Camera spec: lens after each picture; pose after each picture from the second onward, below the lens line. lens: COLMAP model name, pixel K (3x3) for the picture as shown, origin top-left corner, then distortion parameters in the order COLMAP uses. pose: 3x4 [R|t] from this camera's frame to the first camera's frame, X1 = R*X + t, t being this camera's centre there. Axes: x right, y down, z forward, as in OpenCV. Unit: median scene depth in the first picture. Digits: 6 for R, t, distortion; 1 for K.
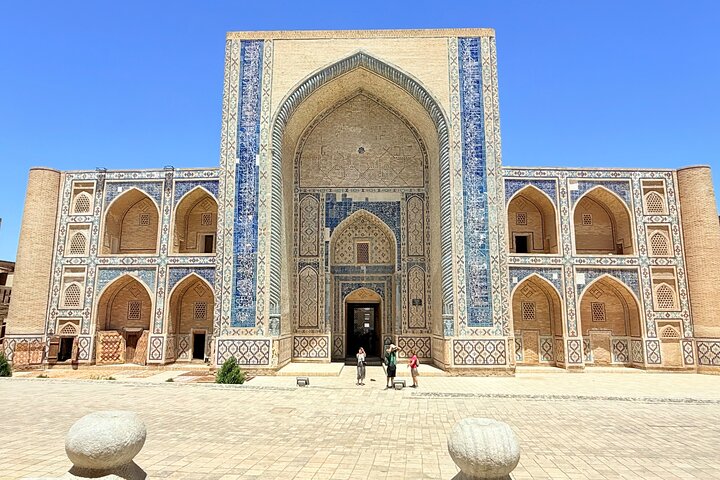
lens RADIAL K [[453.8, 0, 359.0], [0, 453.8, 240.3], [0, 0, 1]] dist [0.002996, 0.000963]
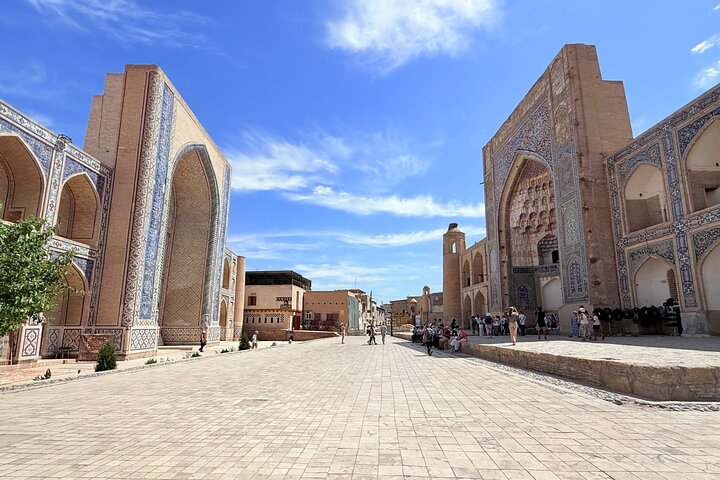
lens RADIAL K [[343.4, 0, 361.1], [0, 343.4, 269.6], [0, 0, 1]] dist [-0.003303, -0.000336]
pose [[-0.064057, 0.159704, 0.985084, -1.117998], [-0.172378, 0.970503, -0.168549, 0.105514], [-0.982946, -0.180604, -0.034638, 0.433833]]
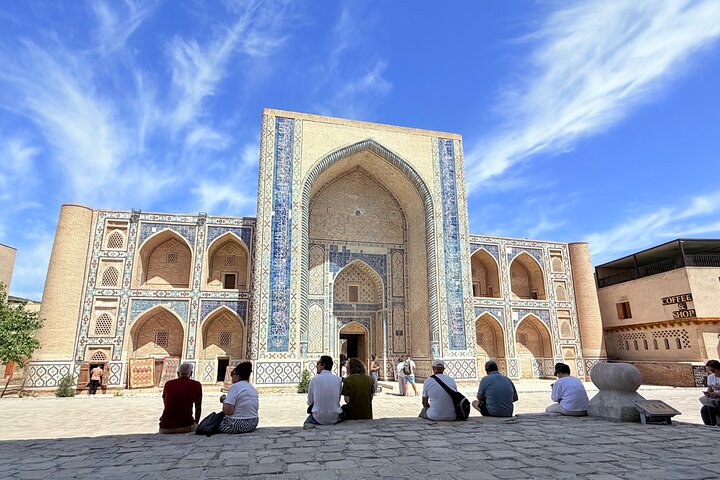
lens RADIAL K [[373.5, 0, 357.4], [0, 373.5, 266.9], [0, 0, 1]] dist [0.004370, -0.000317]
pose [[0.968512, 0.048208, 0.244256, -0.275760], [-0.033737, 0.997437, -0.063090, 0.021821], [-0.246671, 0.052863, 0.967656, -0.012090]]
